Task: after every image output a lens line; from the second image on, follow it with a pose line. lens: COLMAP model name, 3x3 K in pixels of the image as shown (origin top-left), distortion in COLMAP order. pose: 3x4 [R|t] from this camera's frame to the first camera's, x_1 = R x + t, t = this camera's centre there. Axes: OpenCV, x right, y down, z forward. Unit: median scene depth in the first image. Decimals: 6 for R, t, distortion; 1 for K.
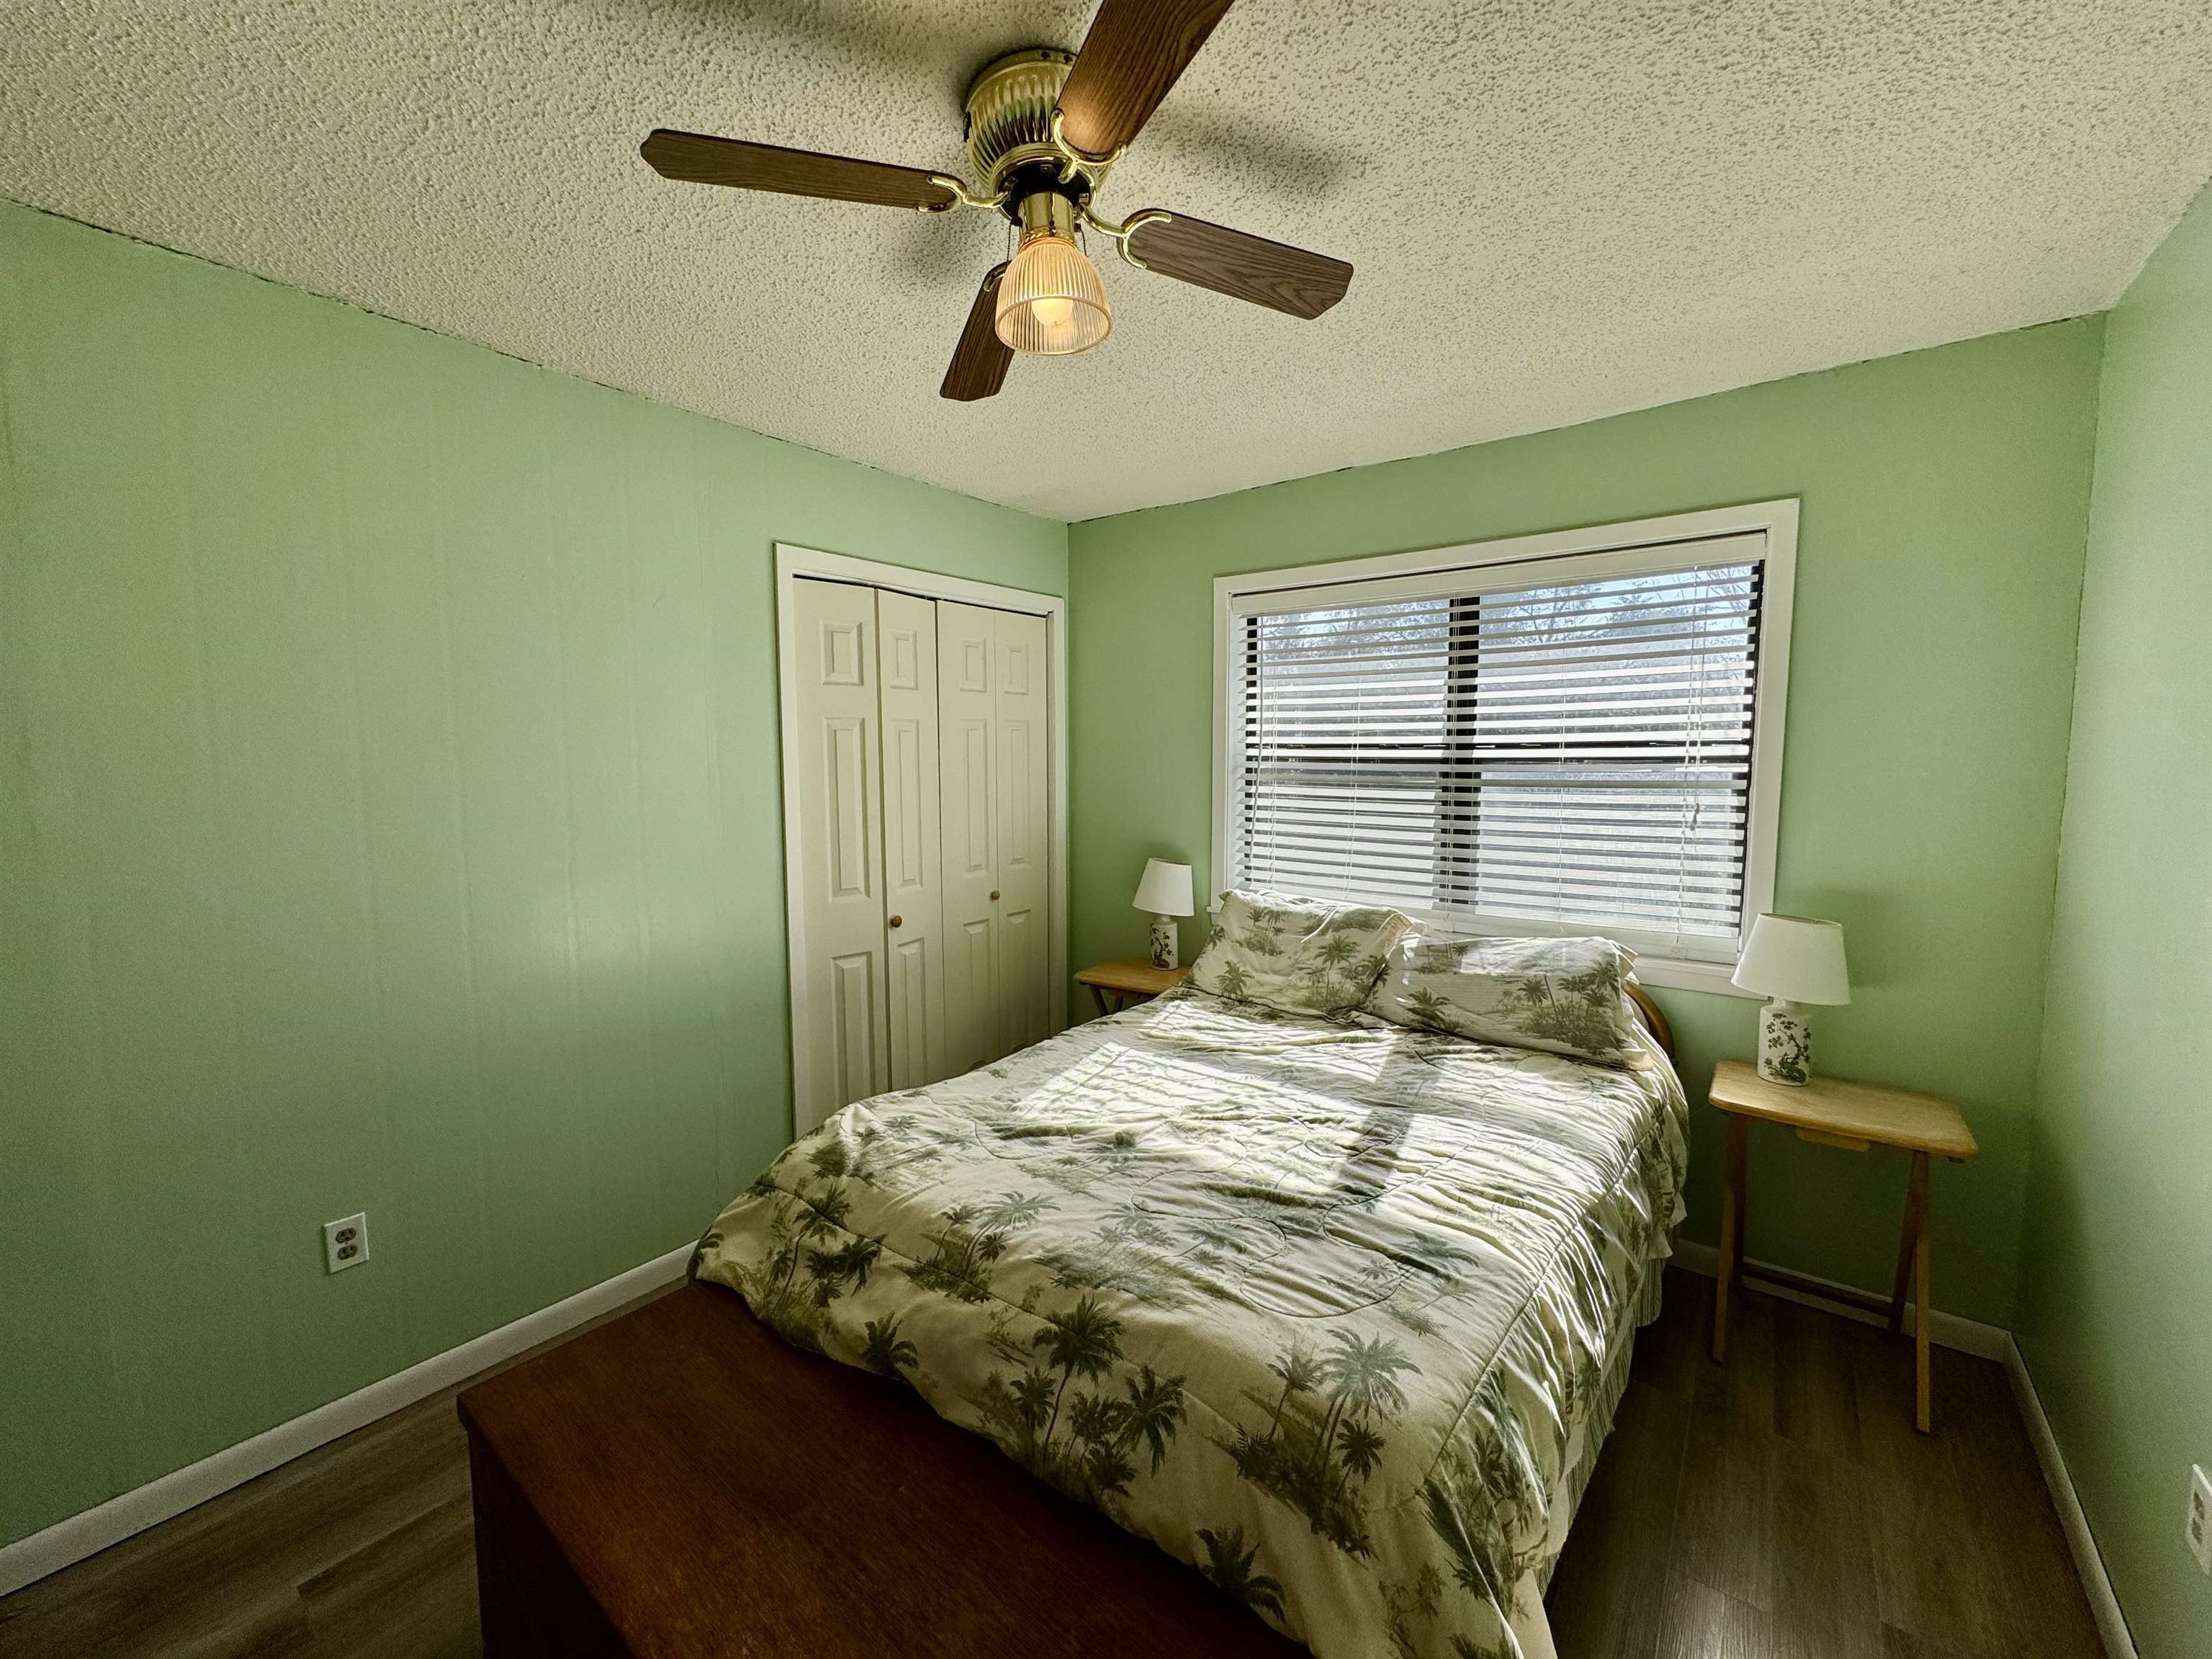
lens RADIAL K [[883.5, 0, 1106.0], [0, 883.5, 829.5], [0, 0, 1]] dist [-0.001022, 0.000548]
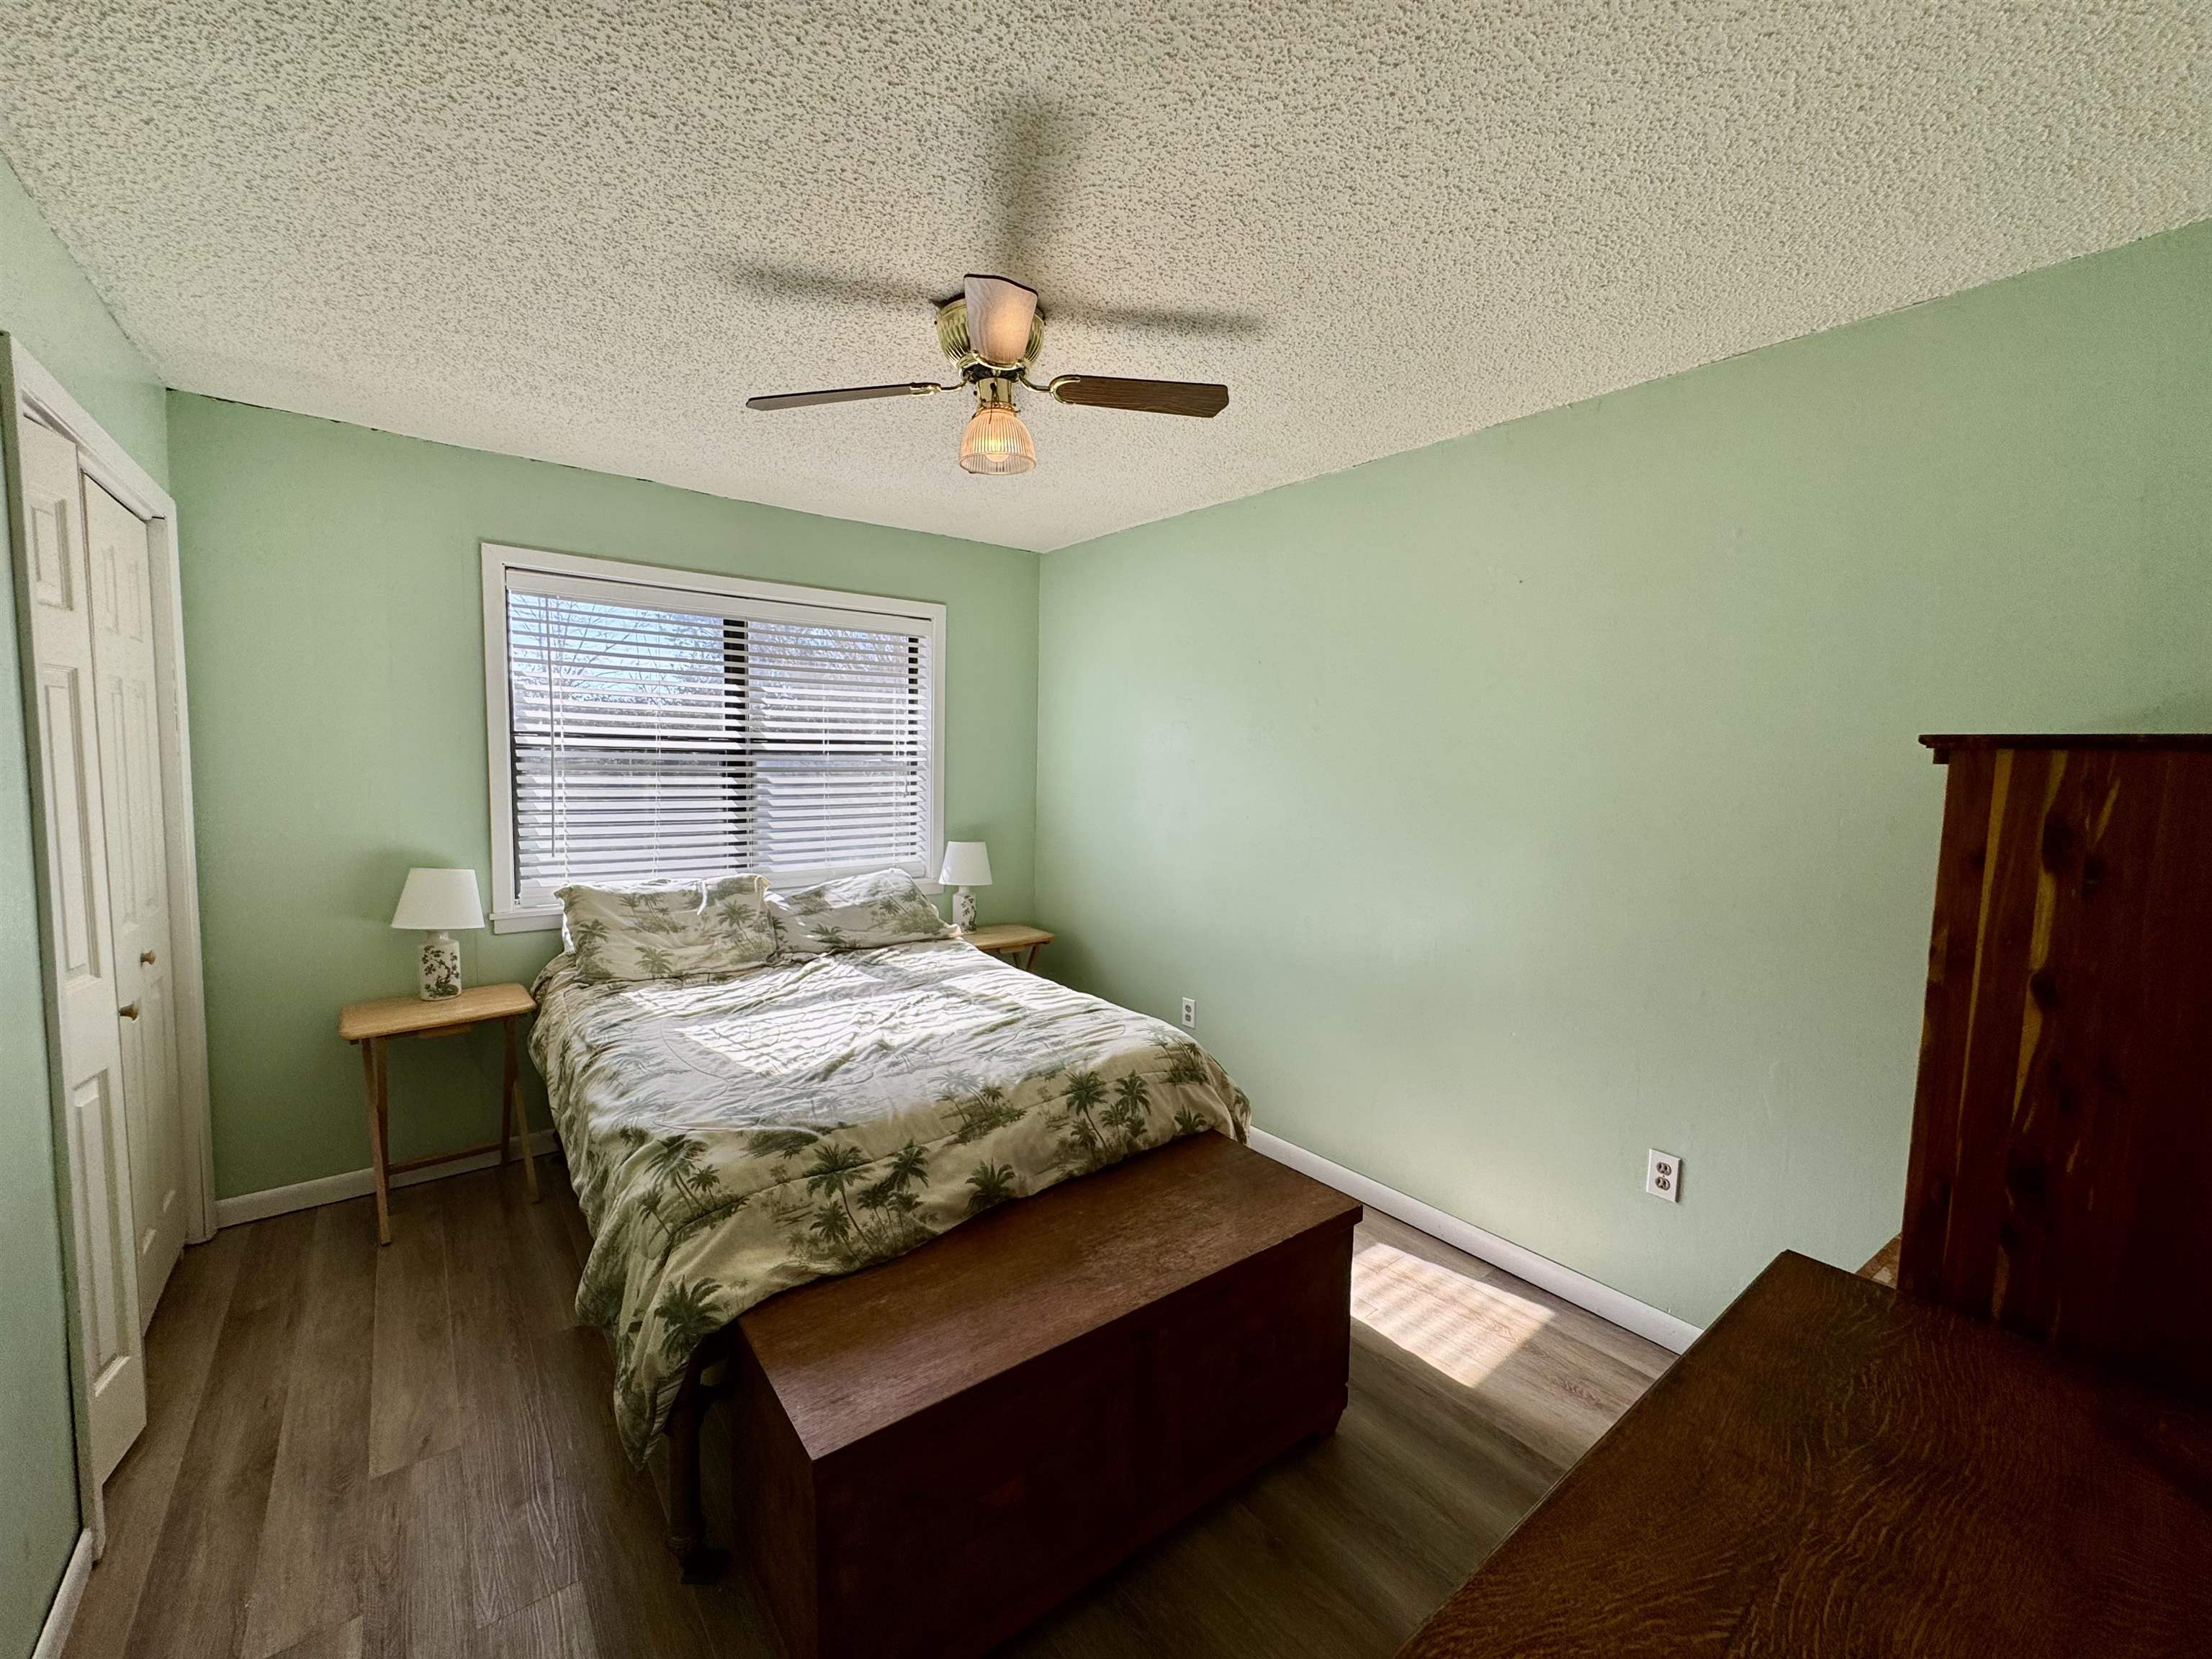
lens RADIAL K [[883.5, 0, 1106.0], [0, 883.5, 829.5], [0, 0, 1]] dist [-0.001022, 0.000548]
pose [[0.233427, -0.073890, 0.969563, -0.998646], [0.064766, 0.996076, 0.060318, -0.017372], [-0.970215, 0.048715, 0.237297, 0.320876]]
